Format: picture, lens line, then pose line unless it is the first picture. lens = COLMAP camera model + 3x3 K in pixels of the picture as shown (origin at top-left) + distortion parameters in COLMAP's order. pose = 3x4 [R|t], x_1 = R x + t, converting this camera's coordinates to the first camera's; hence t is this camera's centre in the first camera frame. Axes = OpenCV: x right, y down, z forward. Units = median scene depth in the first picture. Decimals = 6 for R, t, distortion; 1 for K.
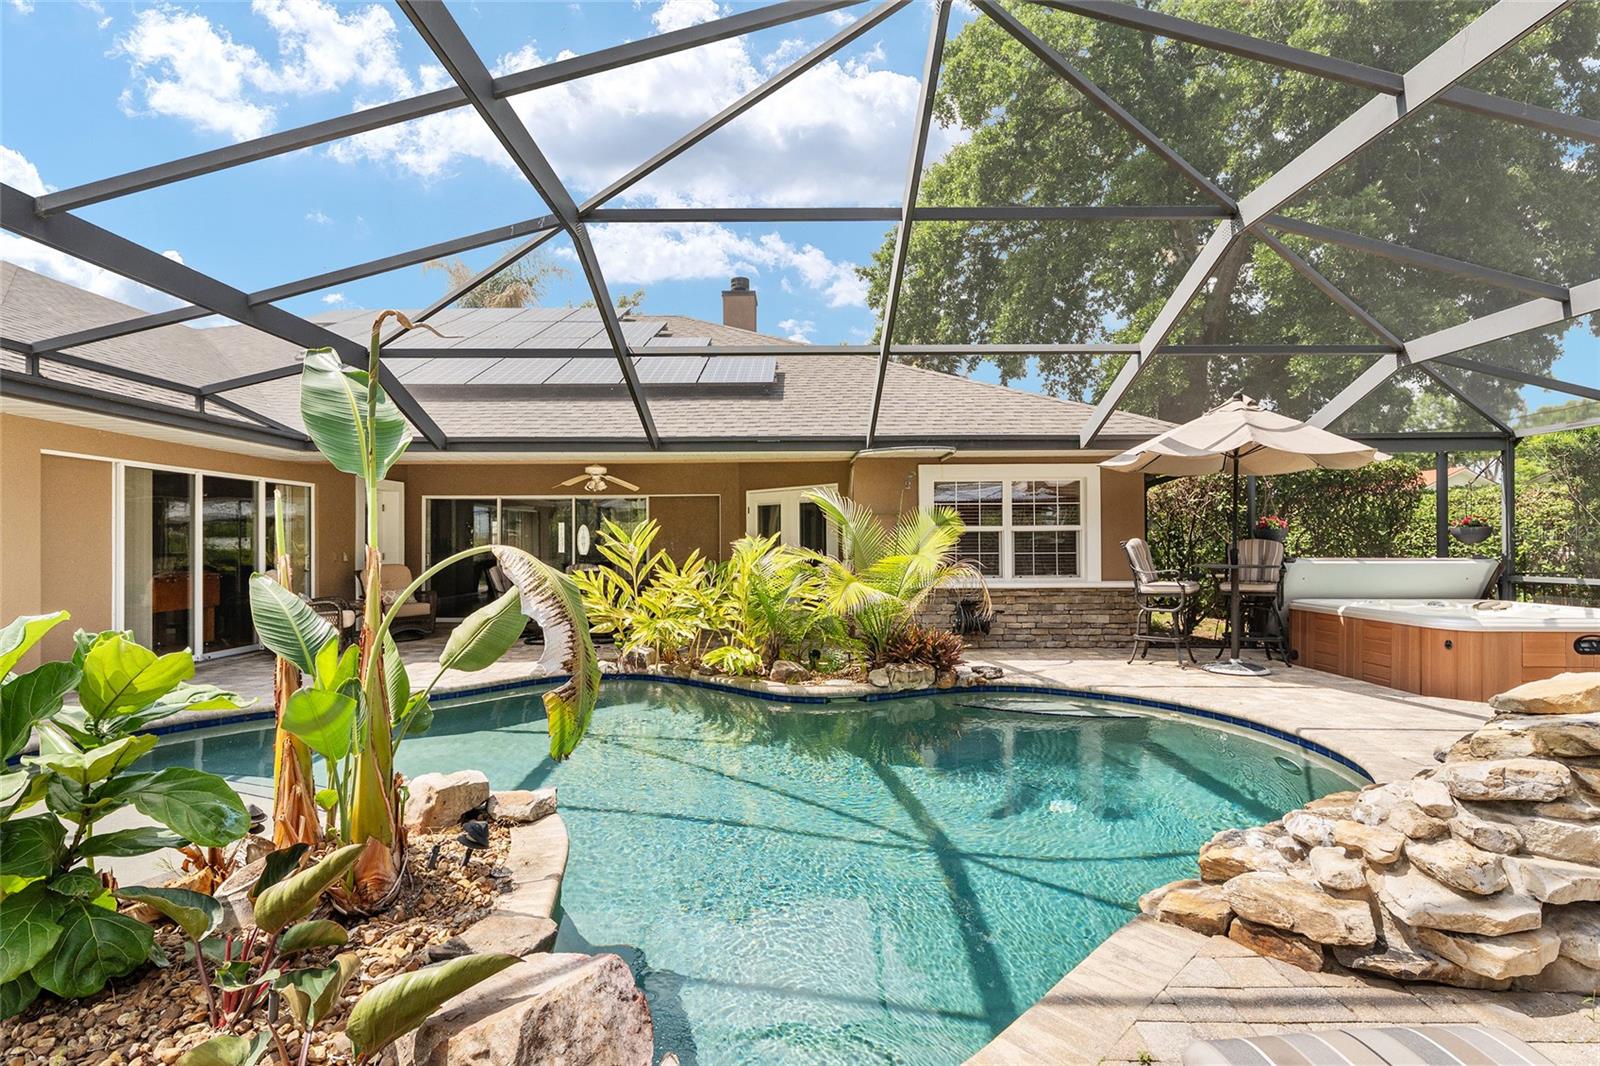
lens RADIAL K [[761.3, 0, 793.2], [0, 761.3, 537.5], [0, 0, 1]] dist [0.000876, 0.000253]
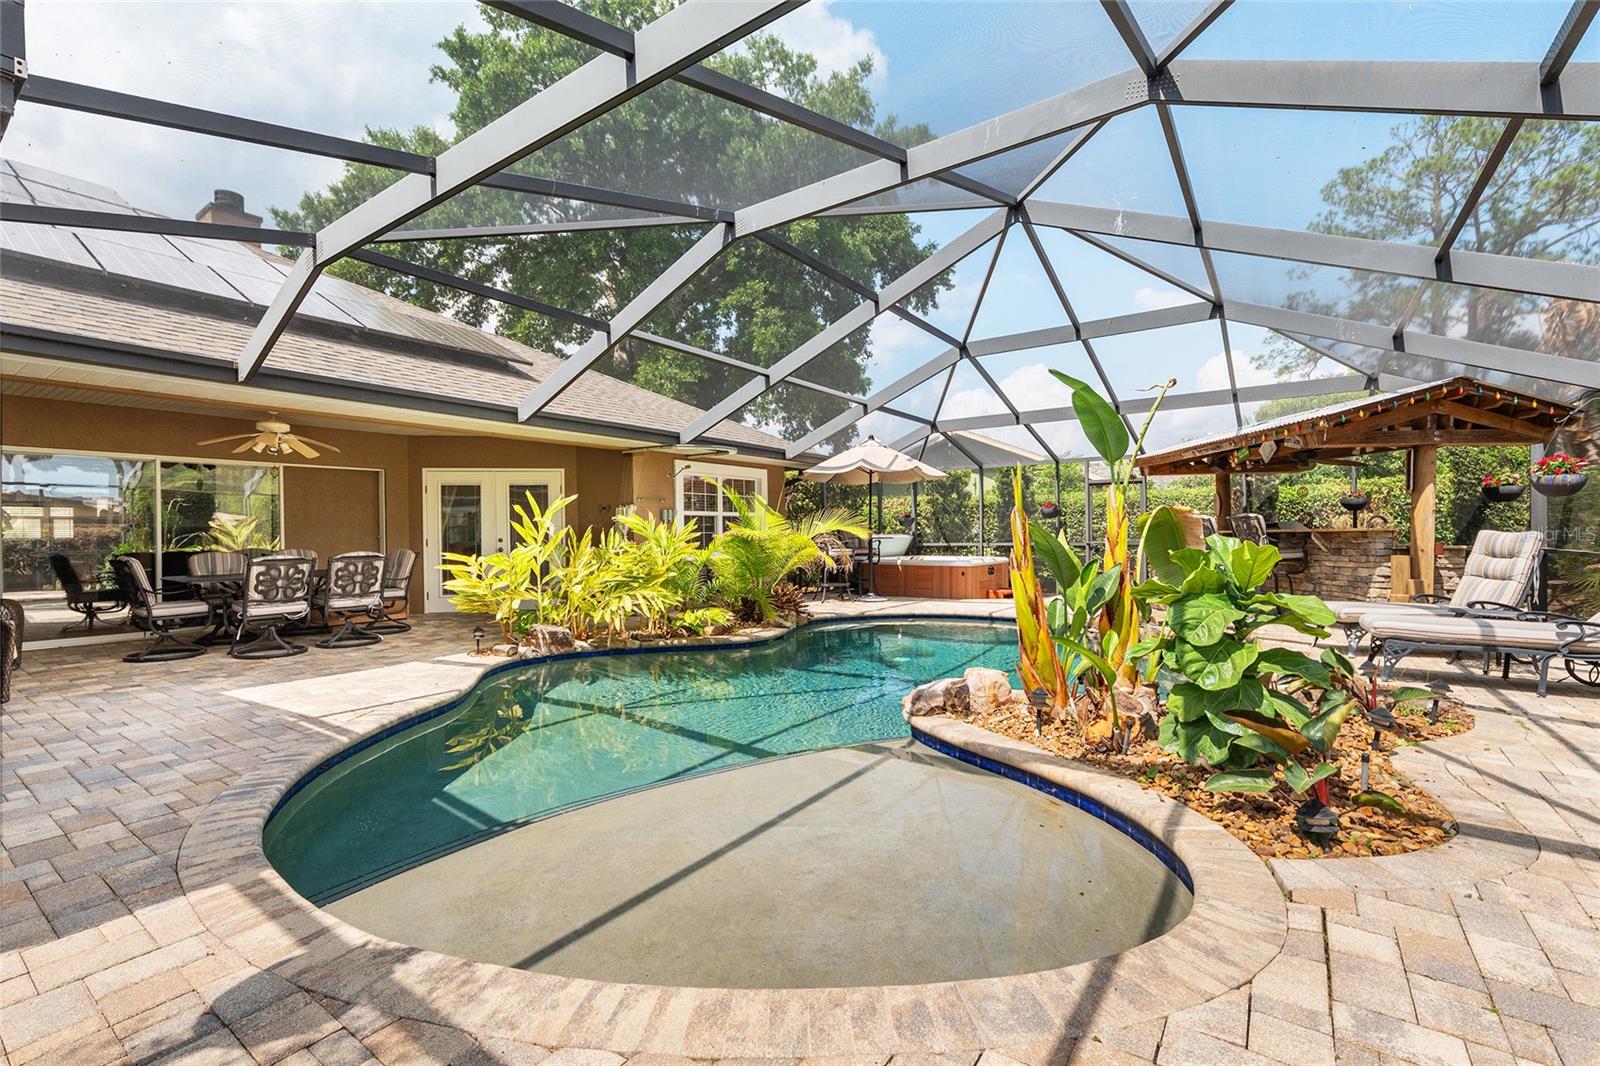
lens RADIAL K [[732.5, 0, 800.0], [0, 732.5, 533.0], [0, 0, 1]] dist [-0.065489, -0.000024]
pose [[0.553933, -0.001873, 0.832559, -0.754726], [0.000862, 0.999998, 0.001676, 0.021239], [-0.832561, -0.000210, 0.553934, 0.211834]]
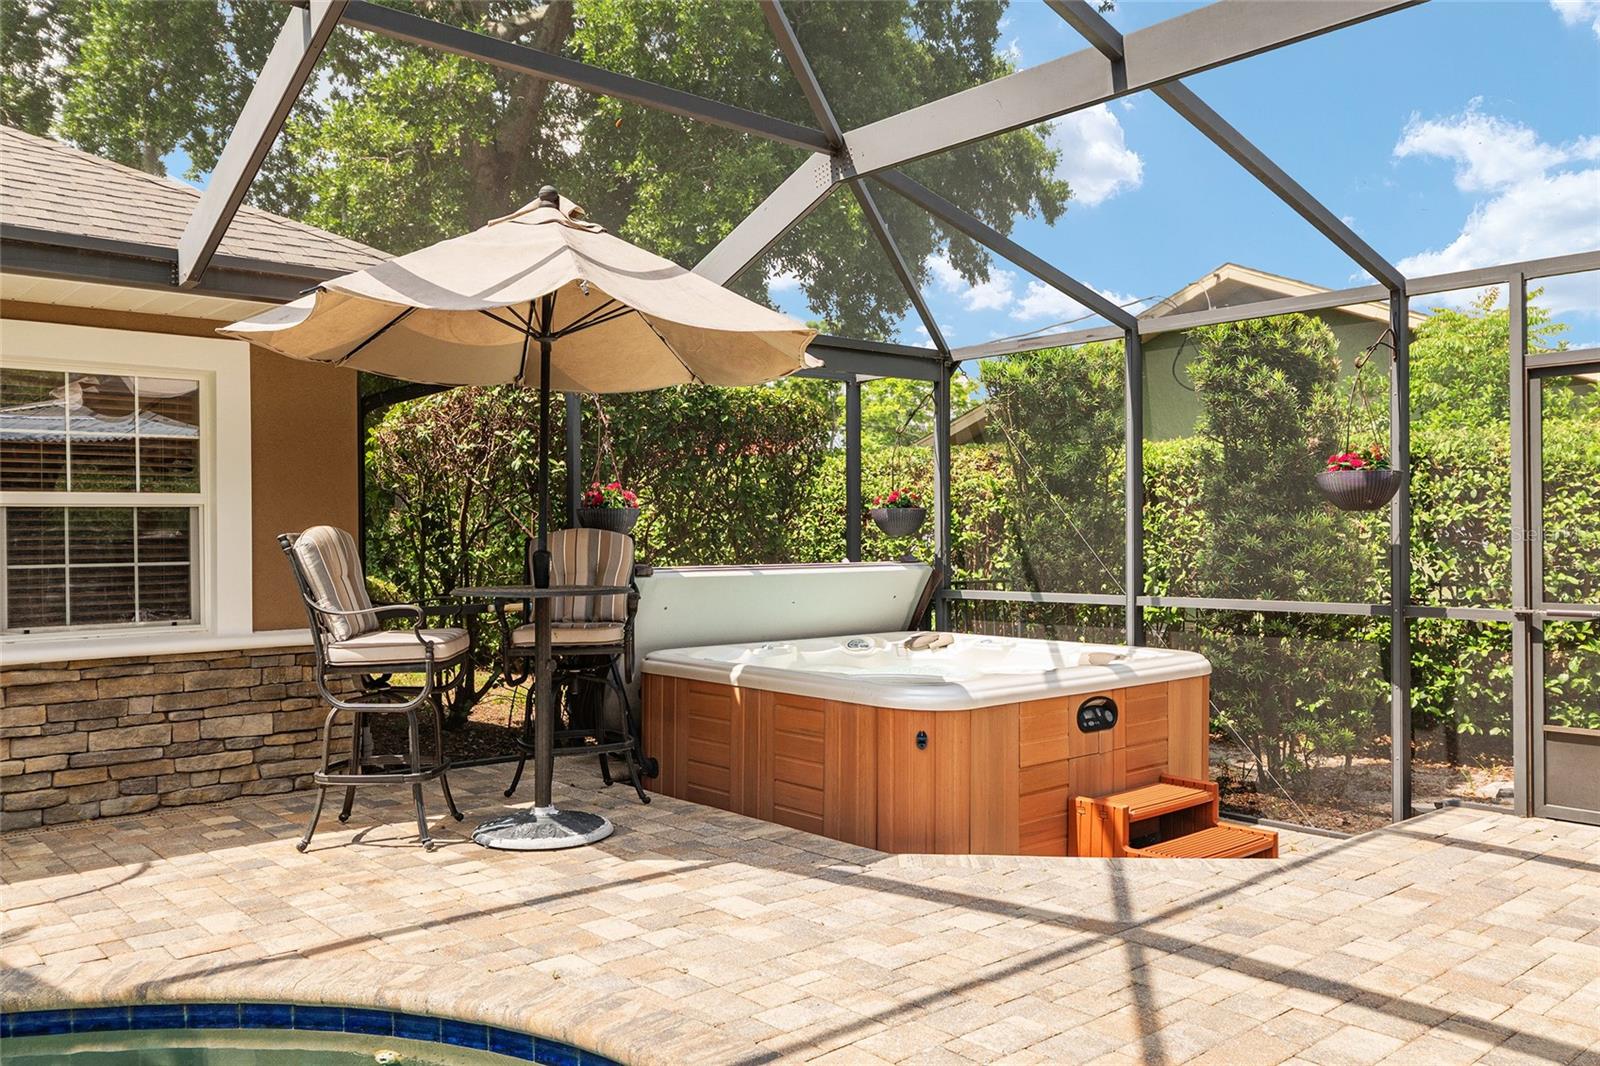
lens RADIAL K [[1251.8, 0, 800.0], [0, 1251.8, 533.0], [0, 0, 1]] dist [-0.012666, -0.004732]
pose [[0.747640, -0.000917, 0.664104, 0.193052], [-0.001376, 0.999995, 0.002930, 0.002528], [-0.664103, -0.003104, 0.747635, 0.330336]]
